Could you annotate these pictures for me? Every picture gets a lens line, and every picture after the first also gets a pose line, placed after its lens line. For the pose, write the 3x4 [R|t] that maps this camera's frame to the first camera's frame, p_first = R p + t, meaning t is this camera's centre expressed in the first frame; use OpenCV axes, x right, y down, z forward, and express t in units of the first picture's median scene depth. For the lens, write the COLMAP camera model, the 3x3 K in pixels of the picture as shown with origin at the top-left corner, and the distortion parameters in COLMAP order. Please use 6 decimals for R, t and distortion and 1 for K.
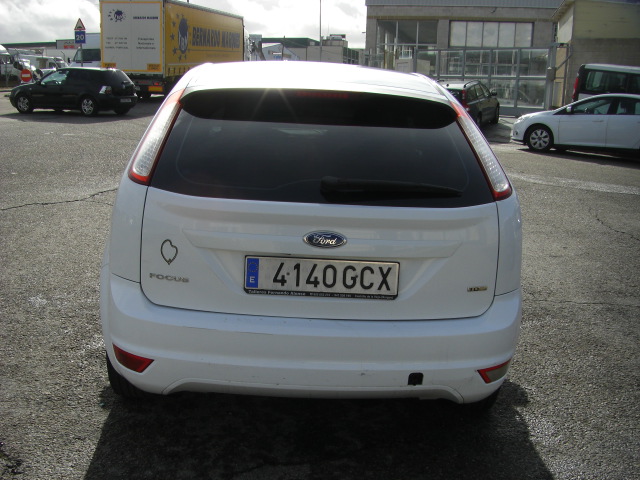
lens RADIAL K [[724.5, 0, 294.4], [0, 724.5, 293.6], [0, 0, 1]] dist [-0.171354, 0.081828]
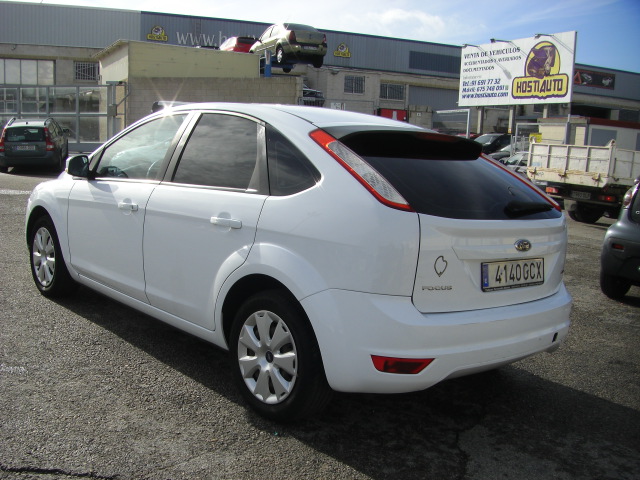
lens RADIAL K [[724.5, 0, 294.4], [0, 724.5, 293.6], [0, 0, 1]] dist [-0.171354, 0.081828]
pose [[0.771813, -0.125076, 0.623427, -1.086759], [0.155154, 0.987871, 0.006110, -0.056237], [-0.616630, 0.092012, 0.781858, 0.201400]]
